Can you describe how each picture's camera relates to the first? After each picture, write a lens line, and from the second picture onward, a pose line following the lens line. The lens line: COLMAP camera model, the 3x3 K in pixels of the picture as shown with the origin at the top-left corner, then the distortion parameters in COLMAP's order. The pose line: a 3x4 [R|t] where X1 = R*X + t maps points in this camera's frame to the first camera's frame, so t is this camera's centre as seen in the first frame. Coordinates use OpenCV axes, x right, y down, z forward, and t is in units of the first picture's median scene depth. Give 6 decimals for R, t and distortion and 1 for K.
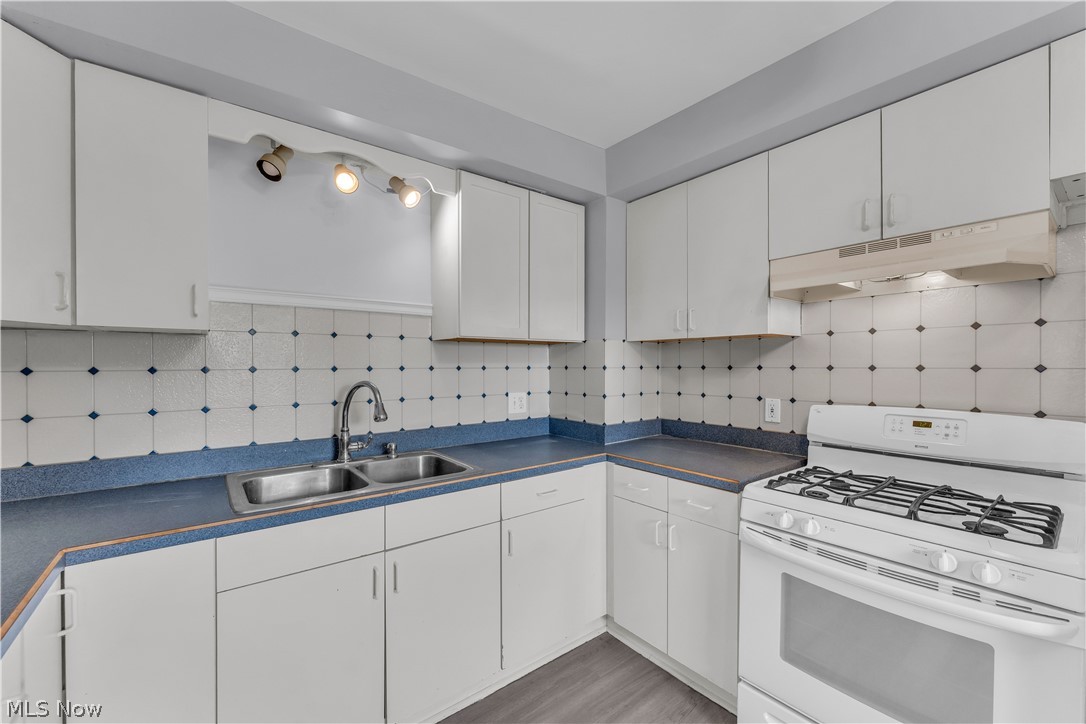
lens RADIAL K [[437.9, 0, 535.8], [0, 437.9, 368.2], [0, 0, 1]] dist [-0.000790, 0.000052]
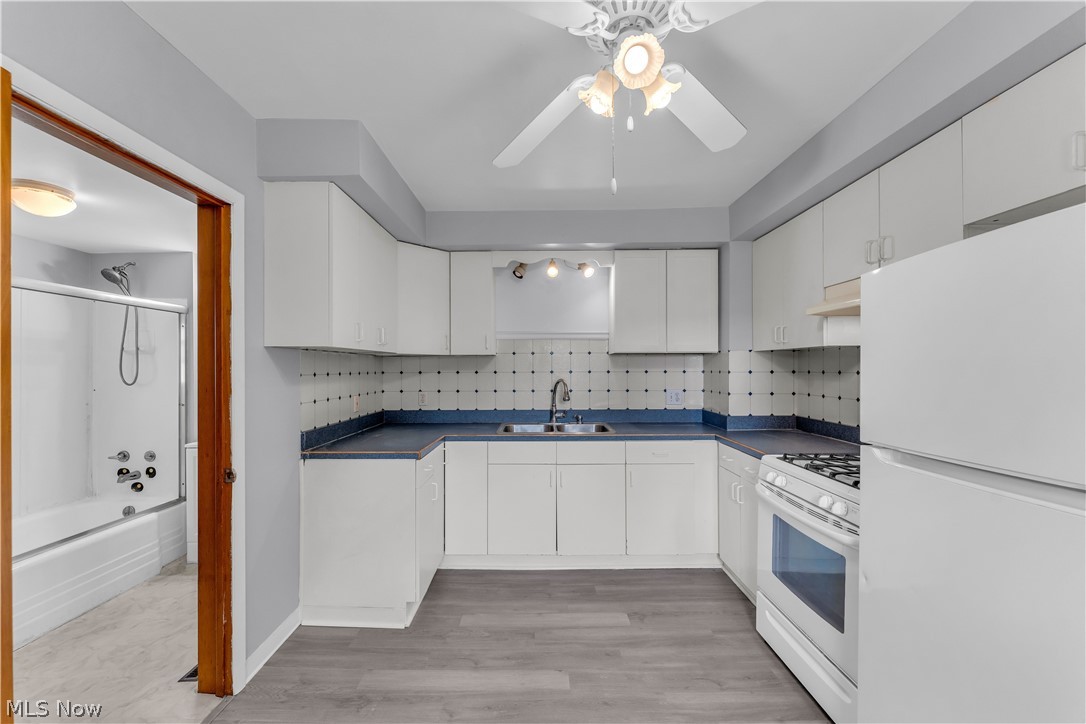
lens RADIAL K [[437.9, 0, 535.8], [0, 437.9, 368.2], [0, 0, 1]] dist [-0.000790, 0.000052]
pose [[0.781609, 0.000037, -0.623769, 0.613563], [-0.003404, 0.999985, -0.004206, -0.006109], [0.623760, 0.005411, 0.781598, -0.455673]]
